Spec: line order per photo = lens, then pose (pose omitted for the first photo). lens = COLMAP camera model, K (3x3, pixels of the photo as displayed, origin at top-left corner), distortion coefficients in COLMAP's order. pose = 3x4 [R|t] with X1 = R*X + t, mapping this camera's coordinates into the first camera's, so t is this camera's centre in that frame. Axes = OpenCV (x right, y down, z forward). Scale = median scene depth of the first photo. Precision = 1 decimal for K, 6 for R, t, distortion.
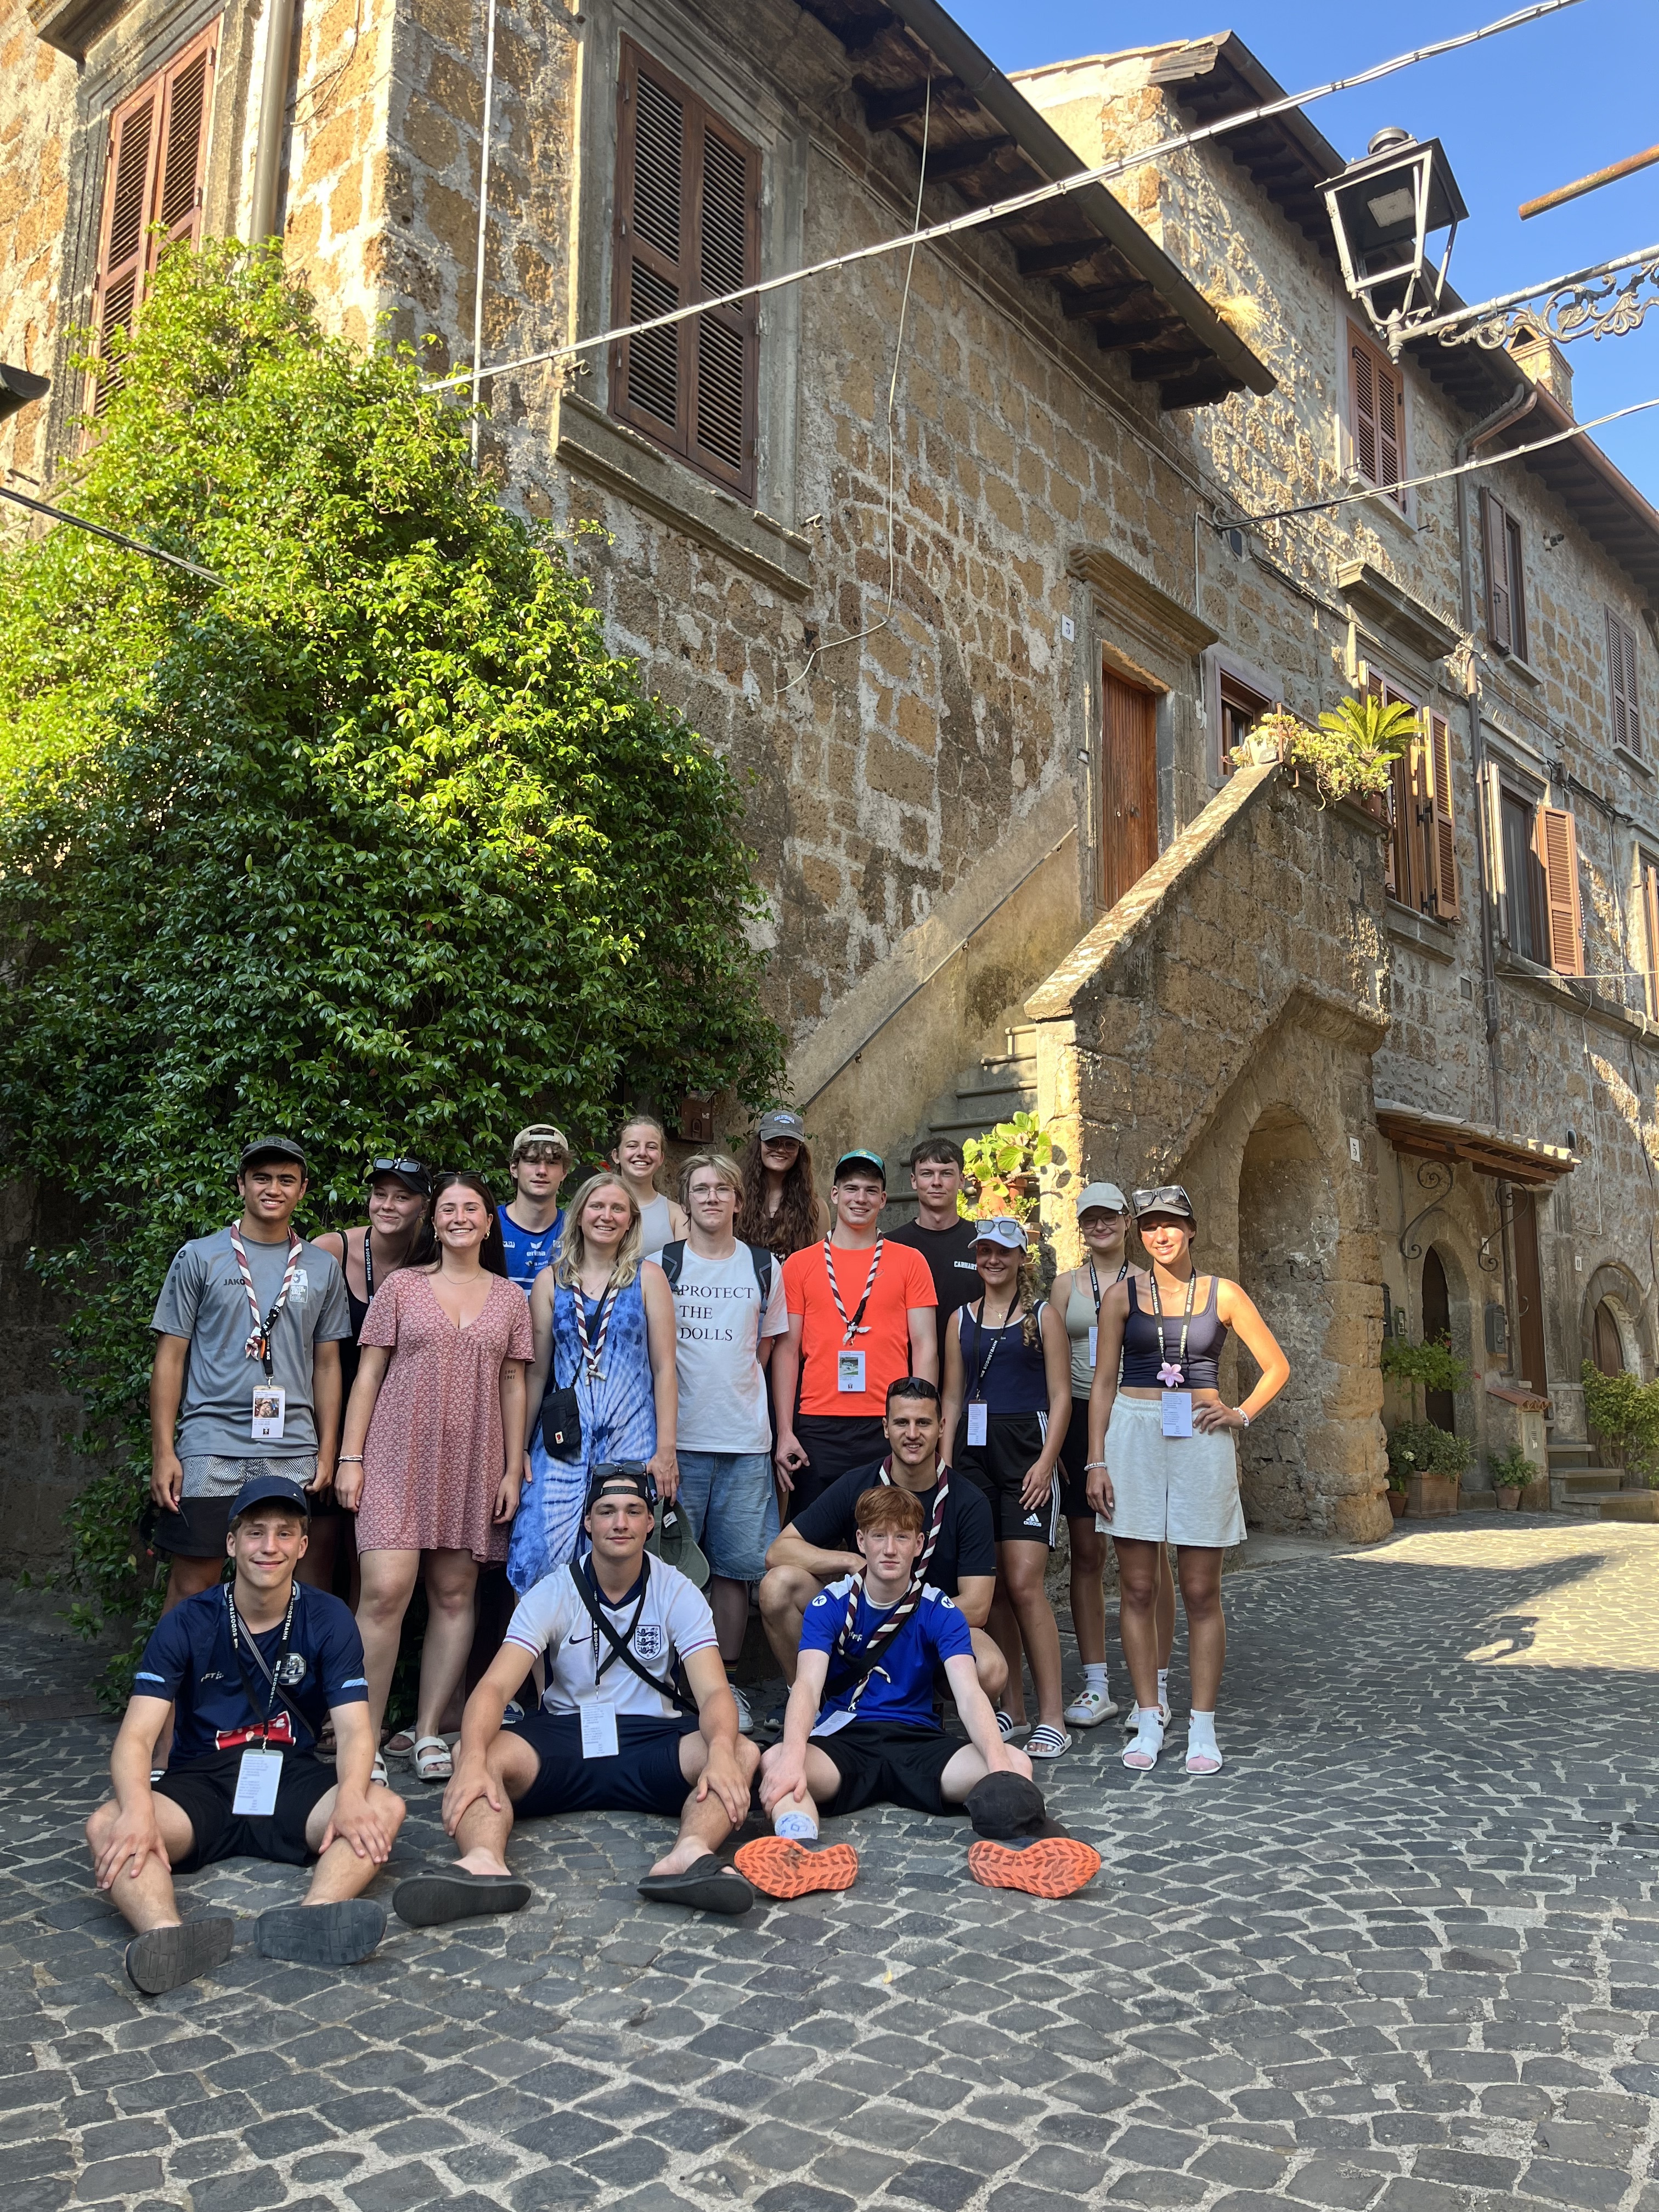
lens RADIAL K [[1680.0, 0, 831.8], [0, 1680.0, 1116.2], [0, 0, 1]] dist [0.063404, -0.094348]
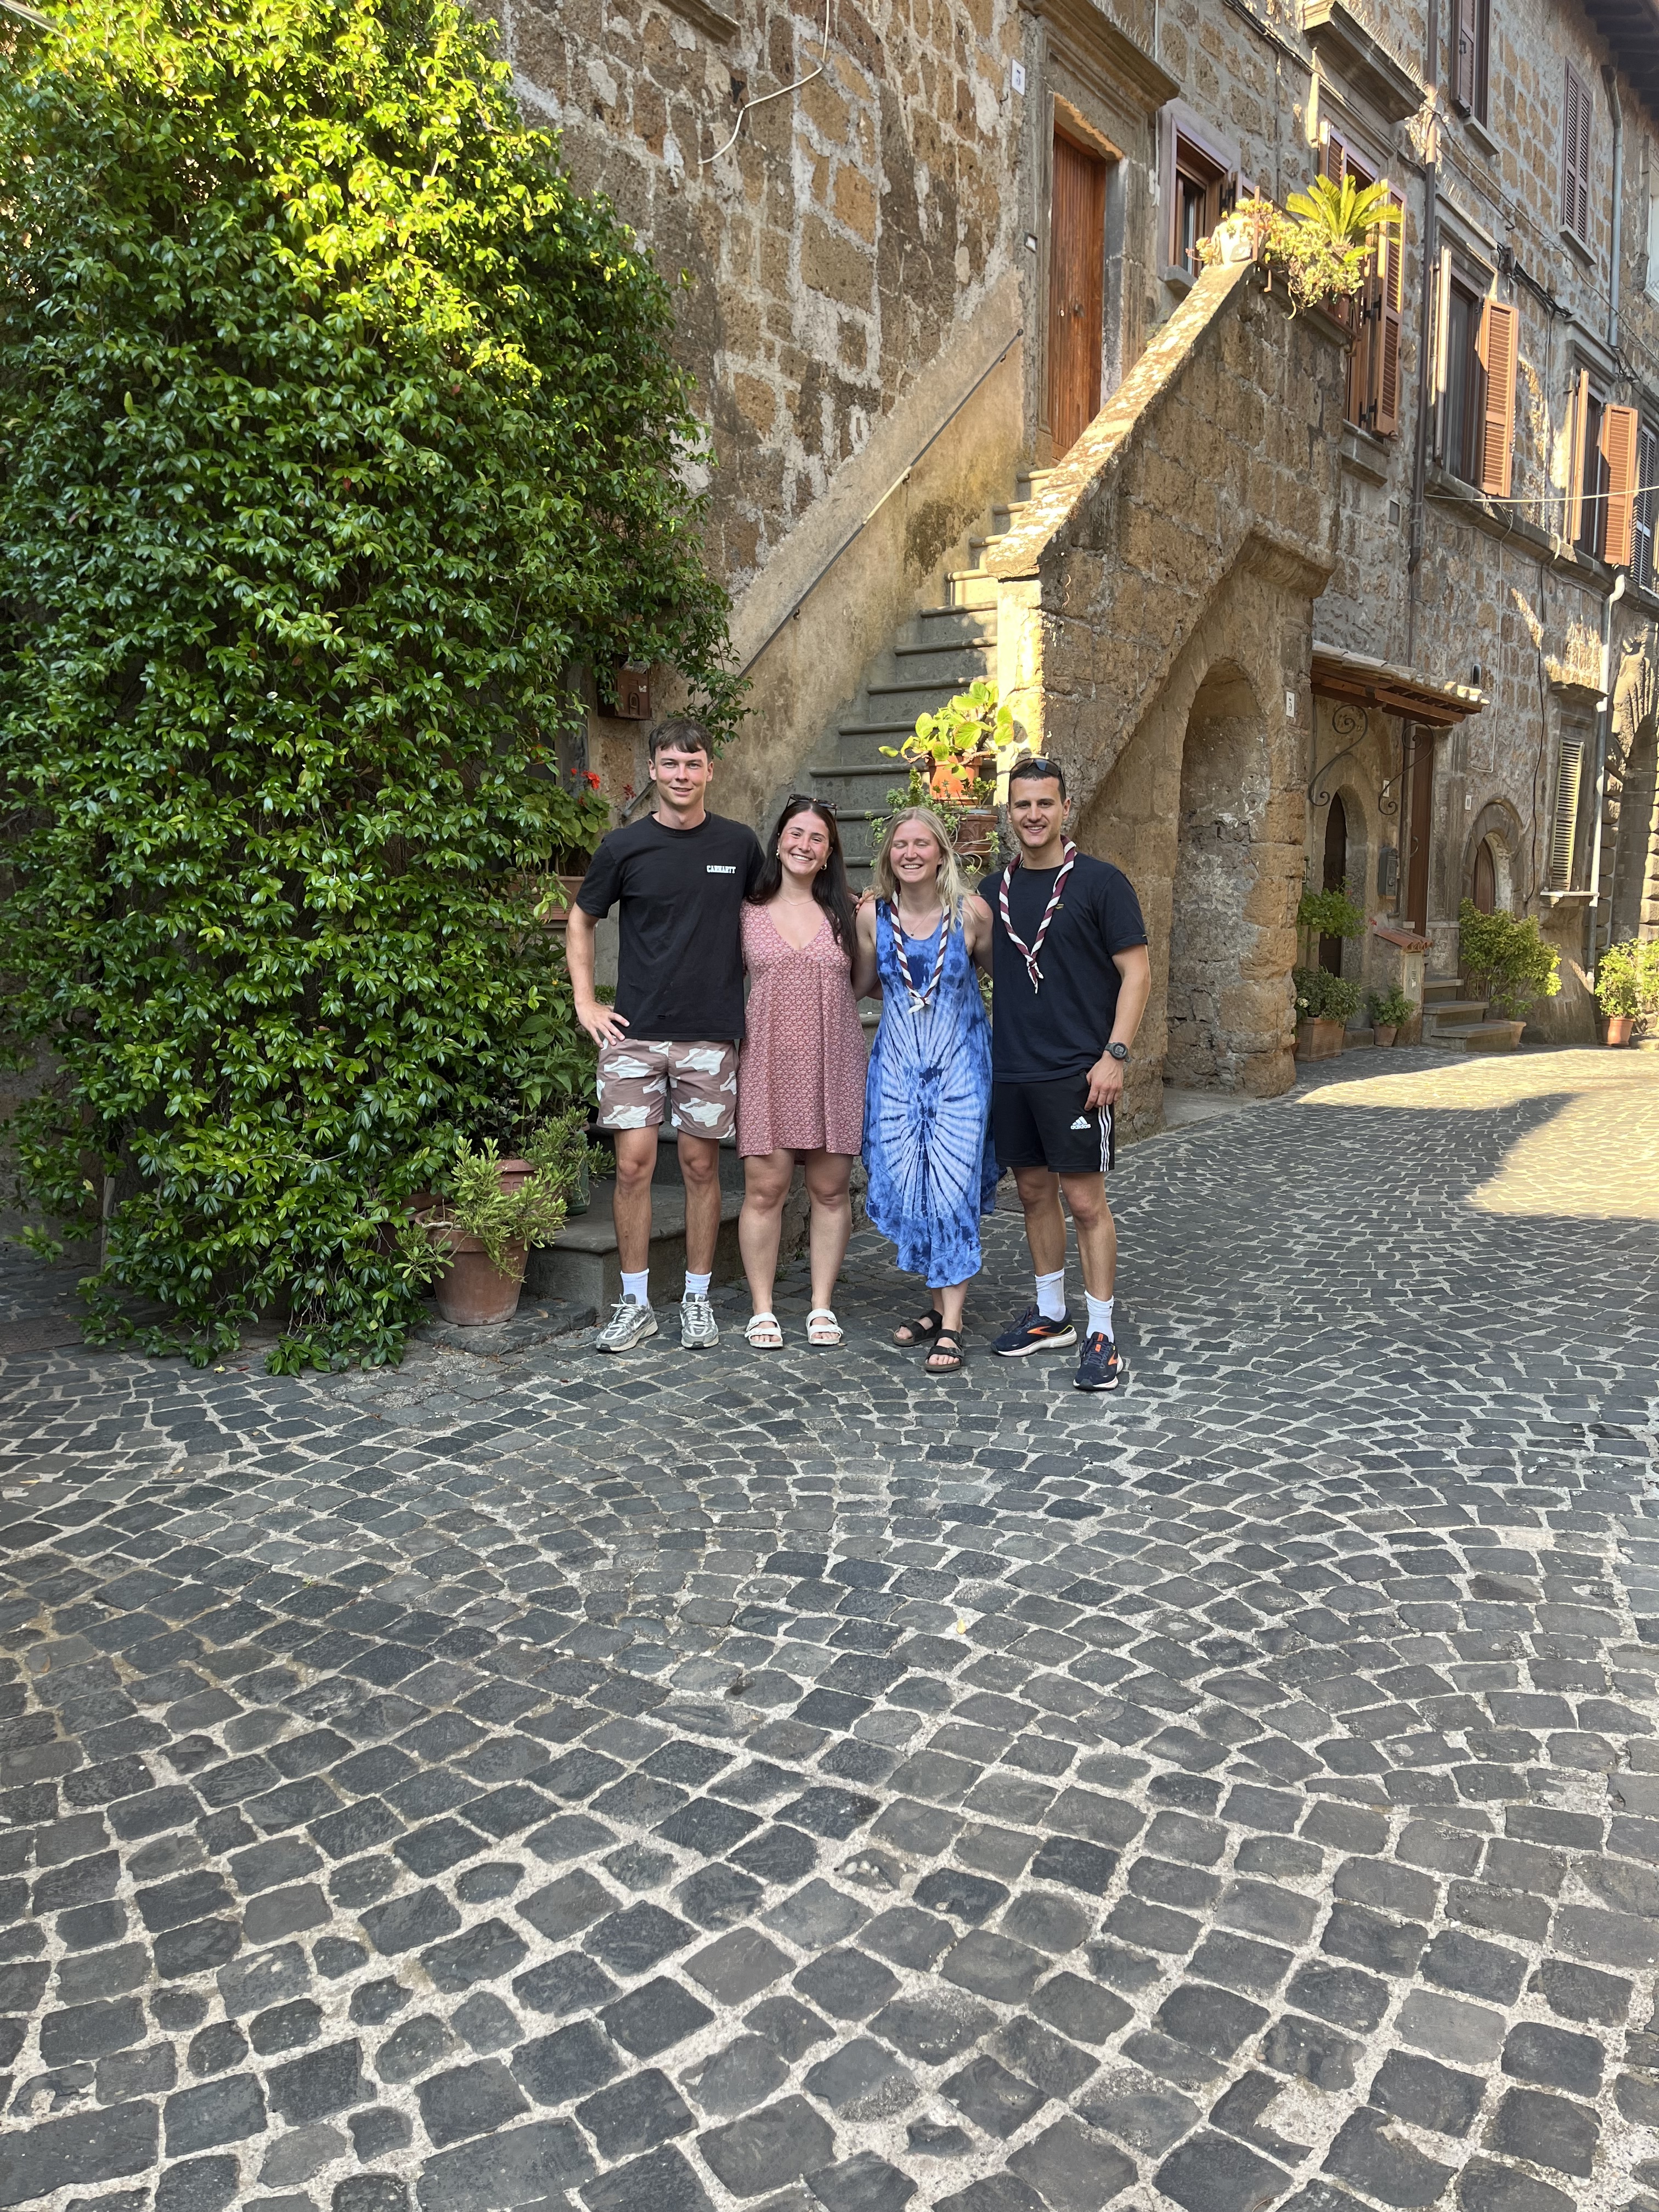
lens RADIAL K [[1680.0, 0, 831.8], [0, 1680.0, 1116.2], [0, 0, 1]] dist [0.063404, -0.094348]
pose [[0.995680, -0.019874, 0.090696, -0.073327], [-0.007233, 0.957251, 0.289170, -0.053010], [-0.092566, -0.288576, 0.952972, 0.053824]]
